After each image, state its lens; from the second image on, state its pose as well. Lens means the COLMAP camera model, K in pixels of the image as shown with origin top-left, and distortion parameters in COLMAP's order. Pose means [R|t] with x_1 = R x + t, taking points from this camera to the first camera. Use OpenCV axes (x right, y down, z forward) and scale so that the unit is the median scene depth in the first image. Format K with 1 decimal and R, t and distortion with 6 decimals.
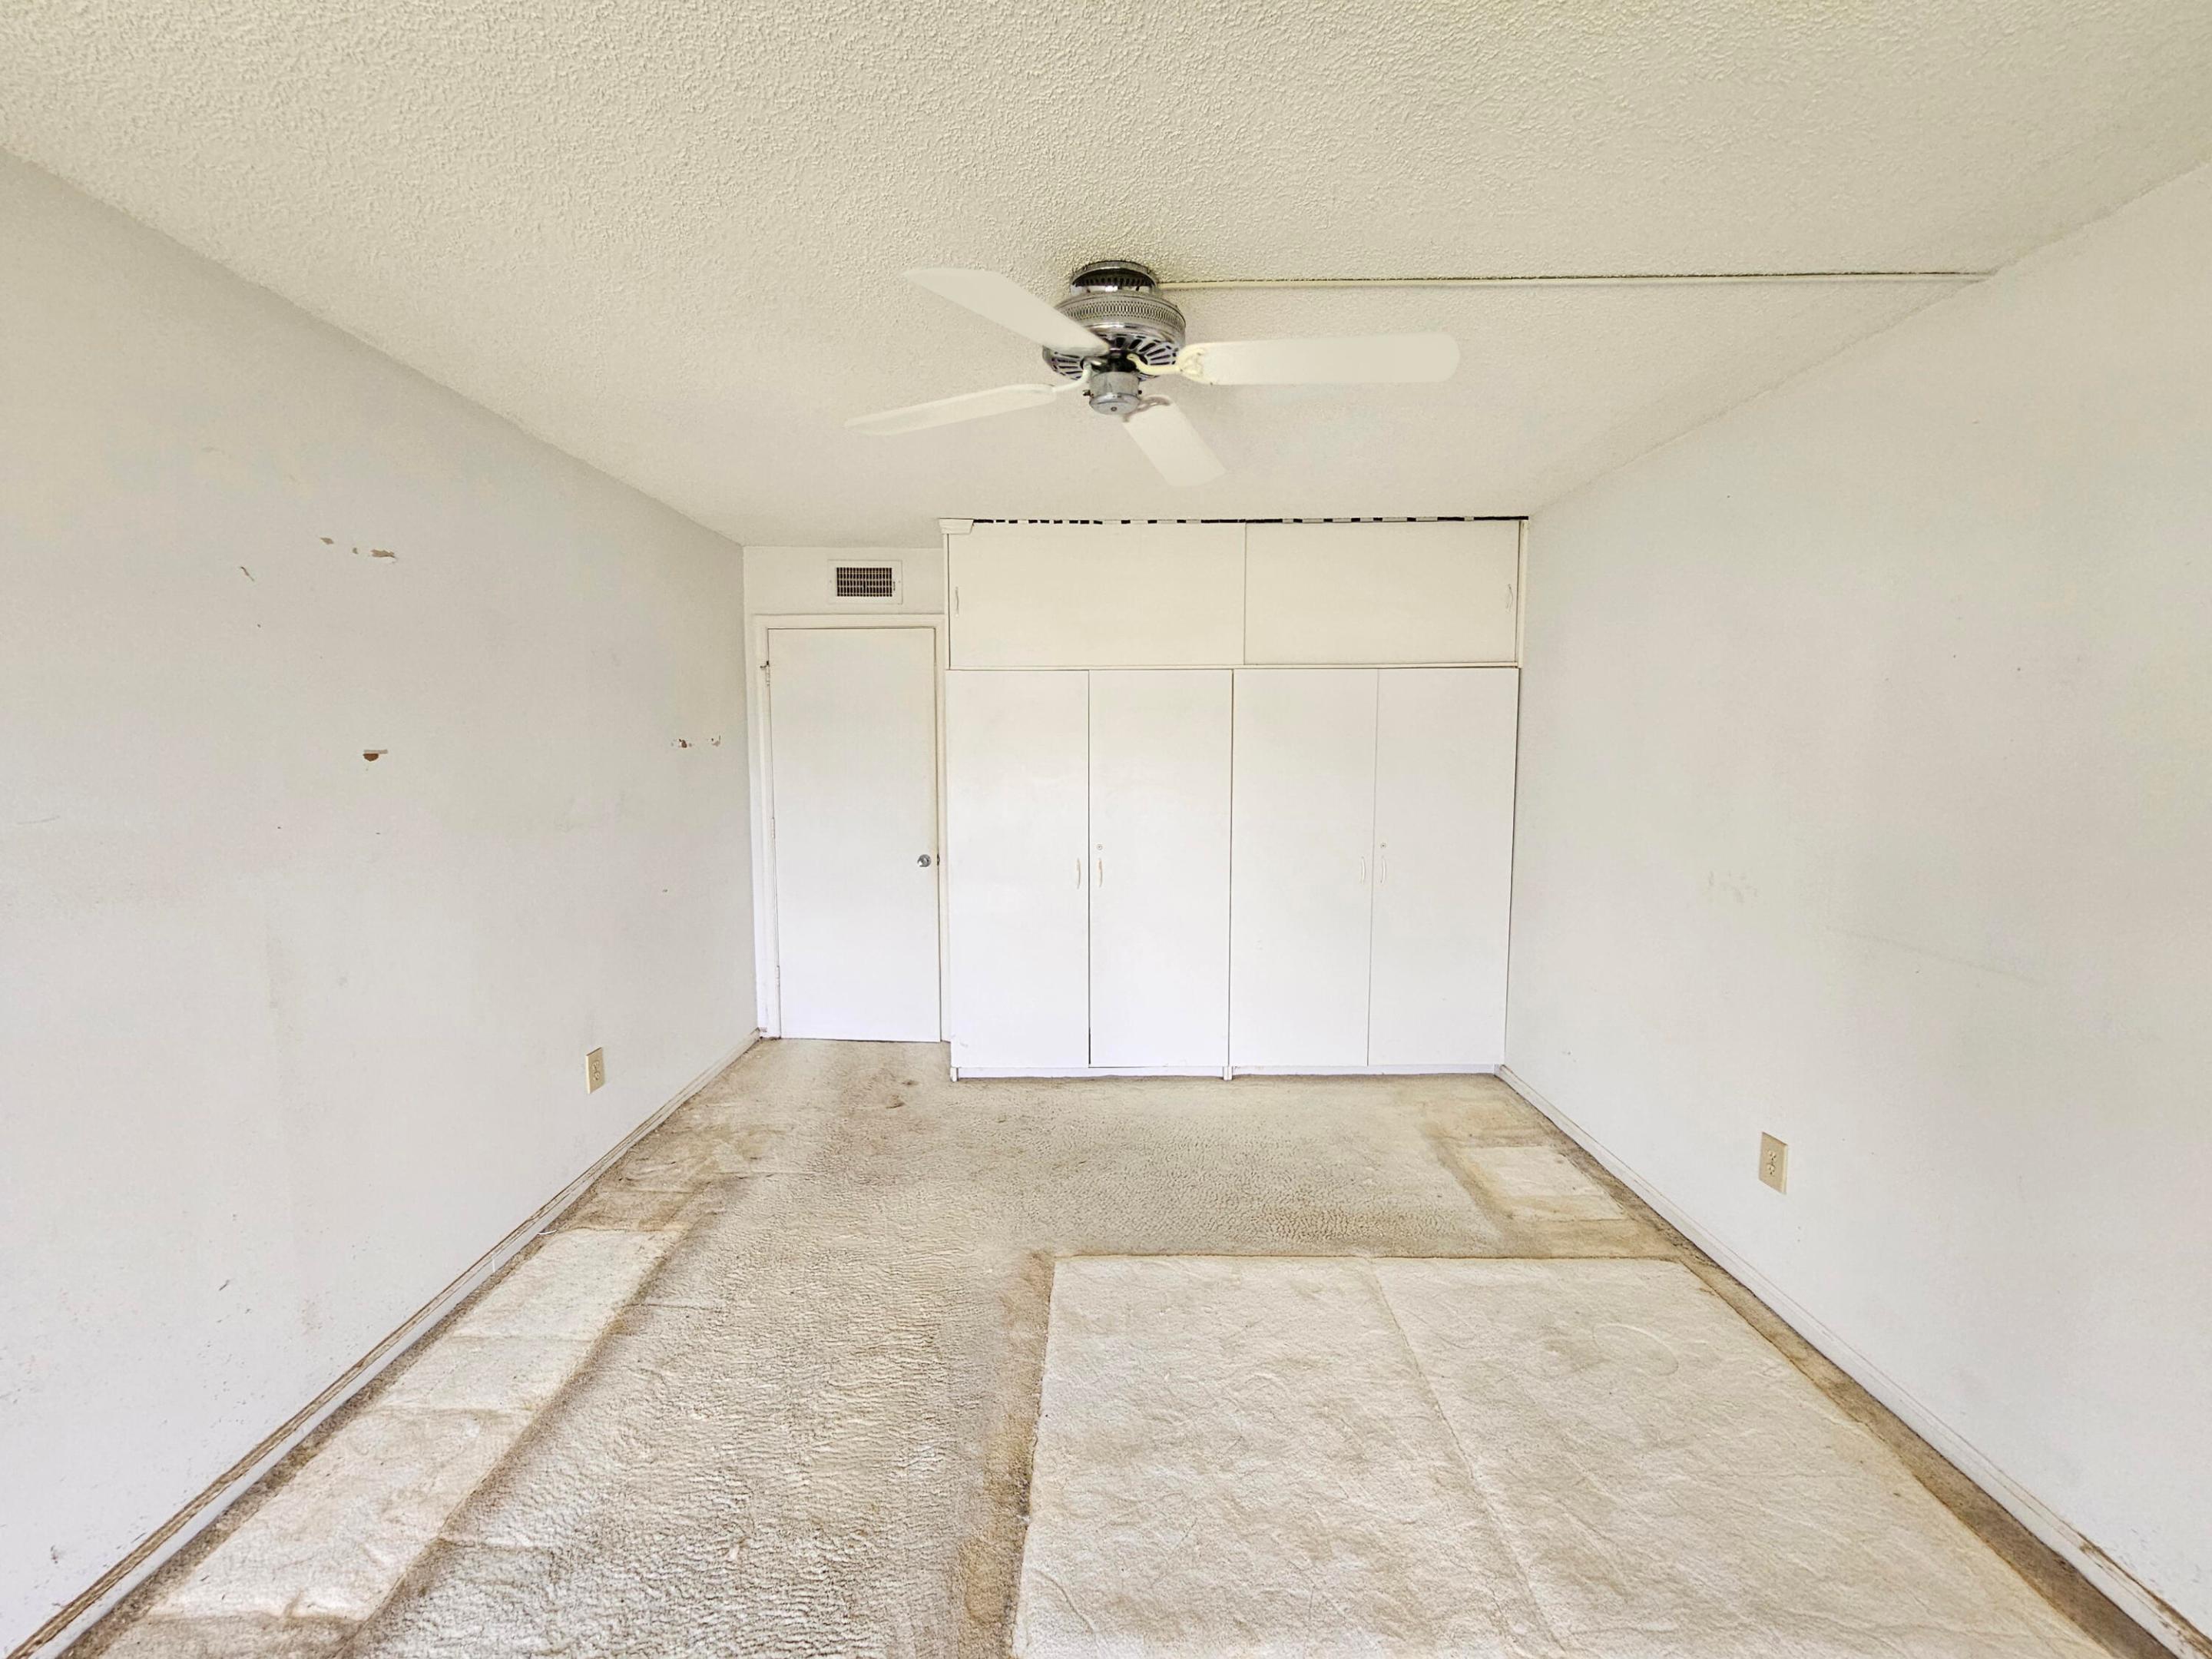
lens RADIAL K [[899.7, 0, 1099.3], [0, 899.7, 825.4], [0, 0, 1]] dist [0.006000, 0.000509]
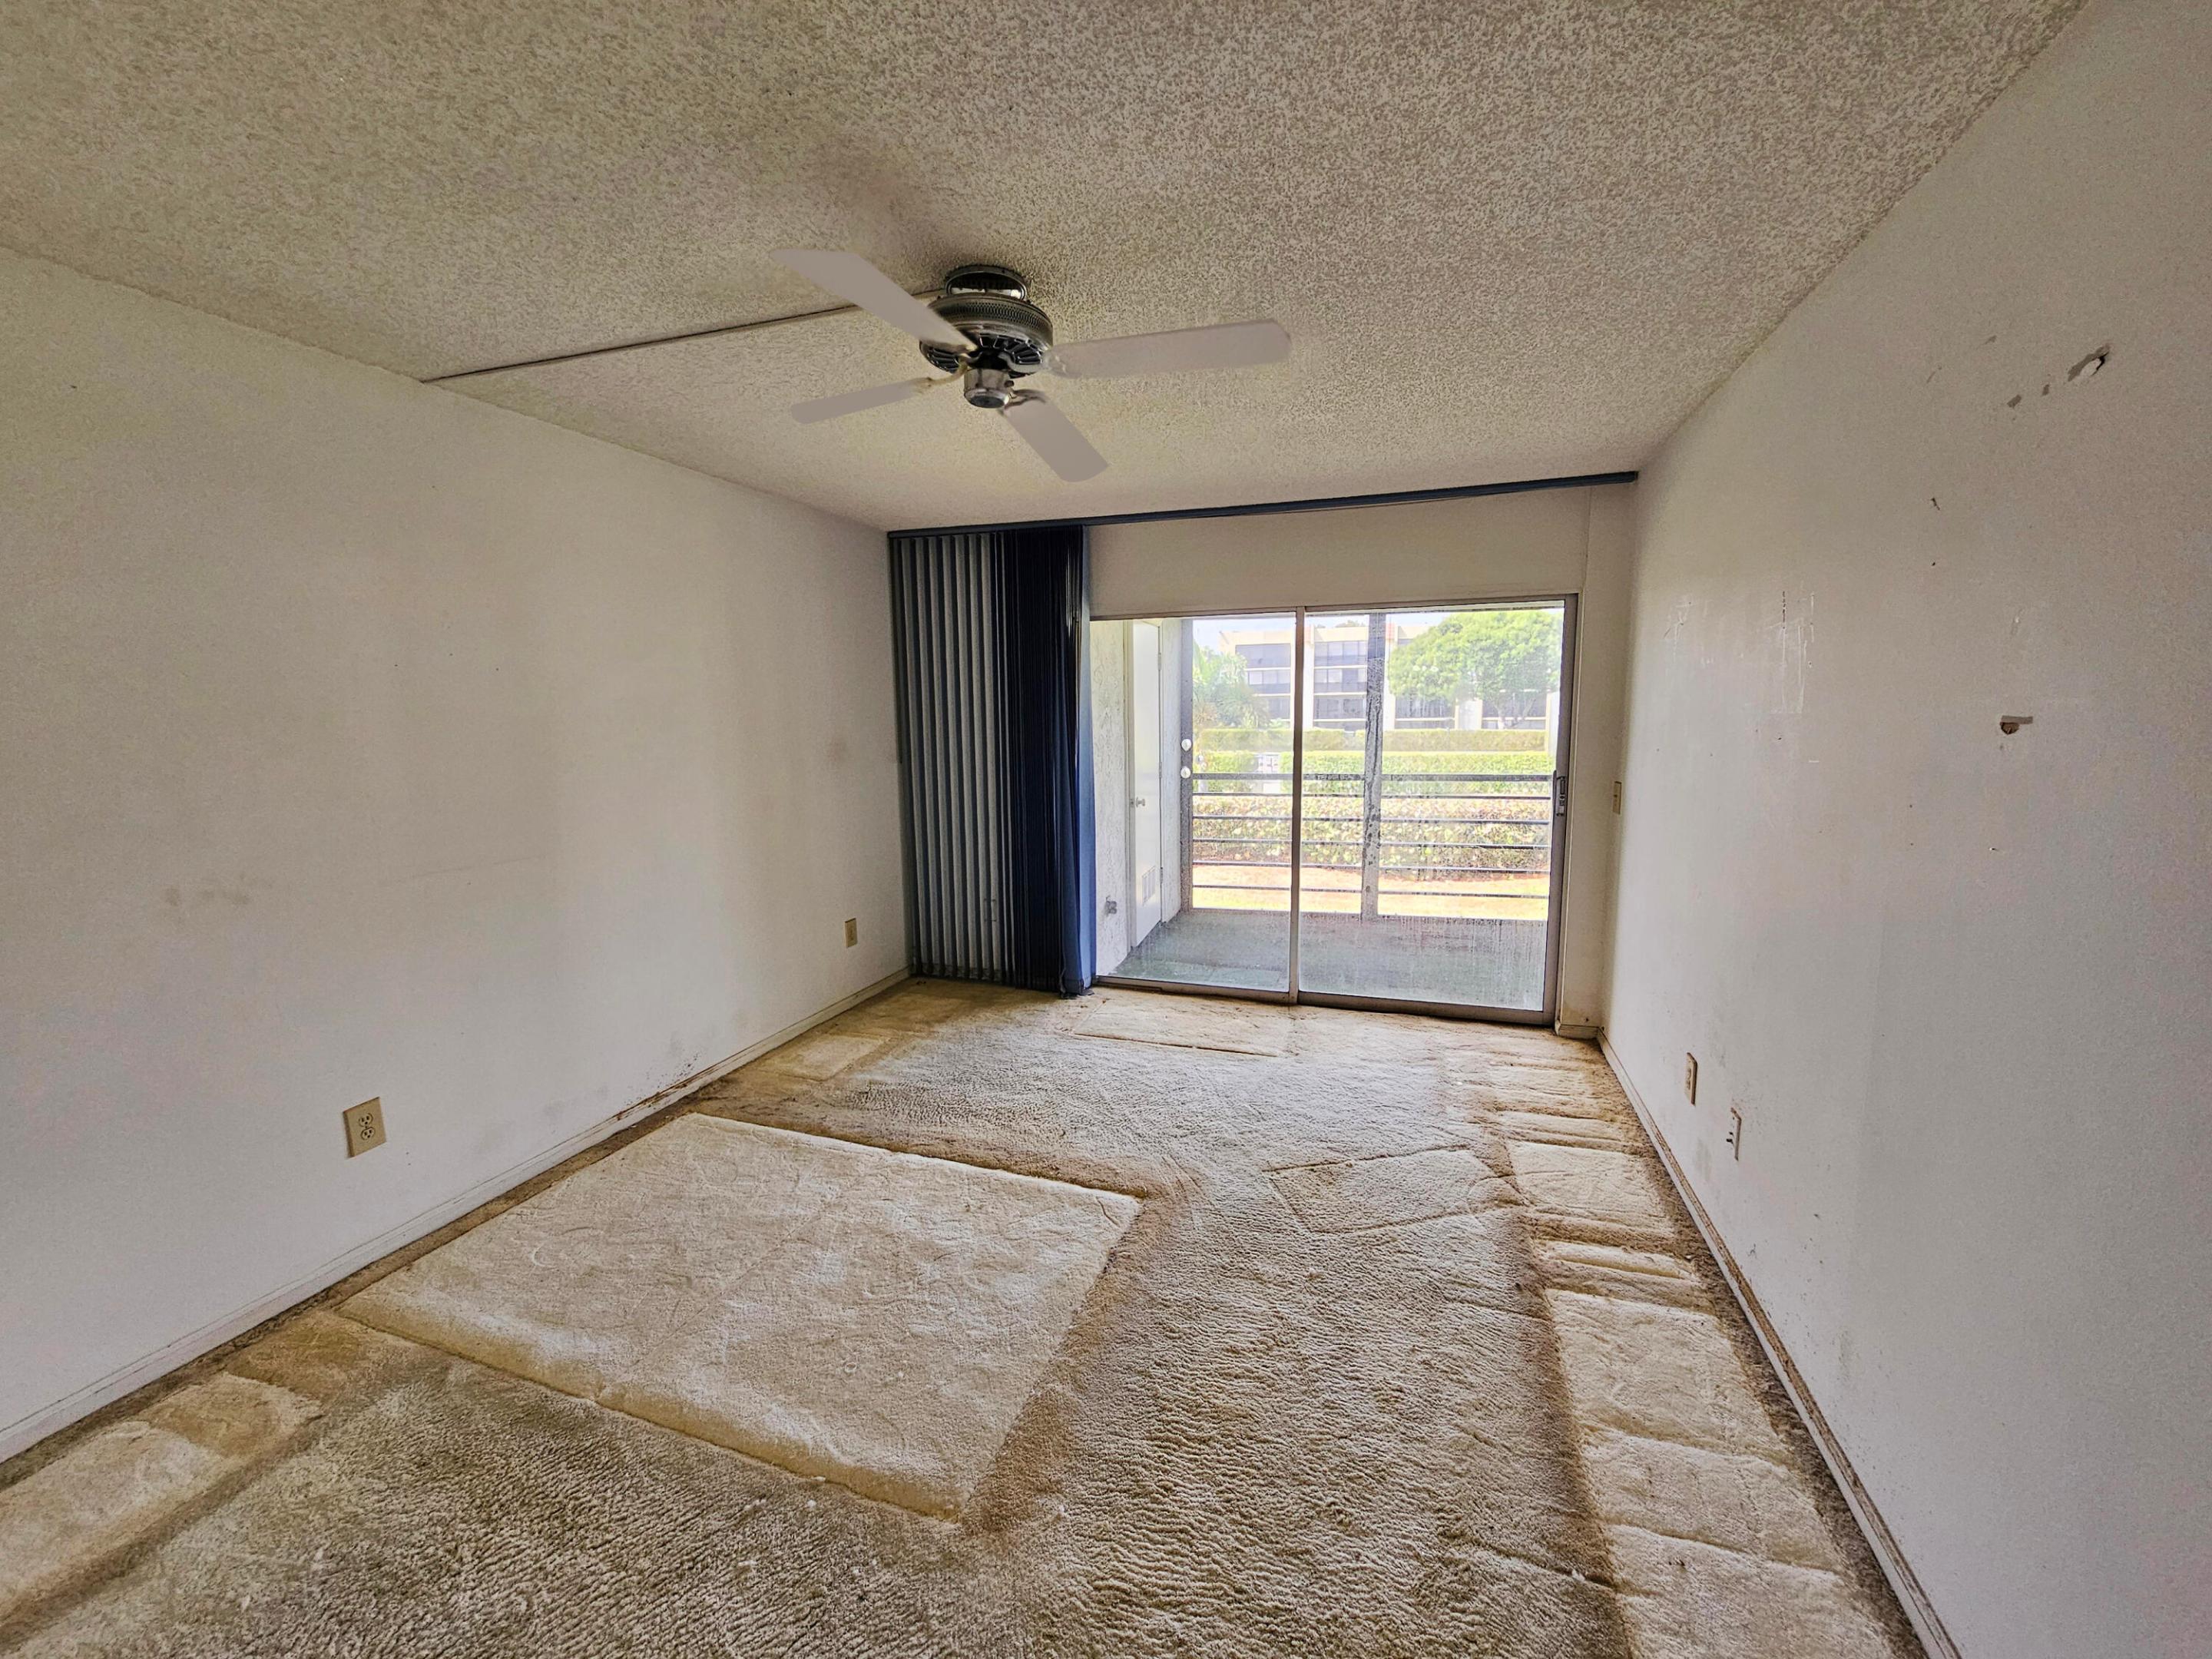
lens RADIAL K [[899.7, 0, 1099.3], [0, 899.7, 825.4], [0, 0, 1]] dist [0.006000, 0.000509]
pose [[-0.942171, -0.034358, 0.333366, -0.424838], [0.043418, 0.973834, 0.223076, -0.176753], [-0.332307, 0.224650, -0.916026, 1.795988]]
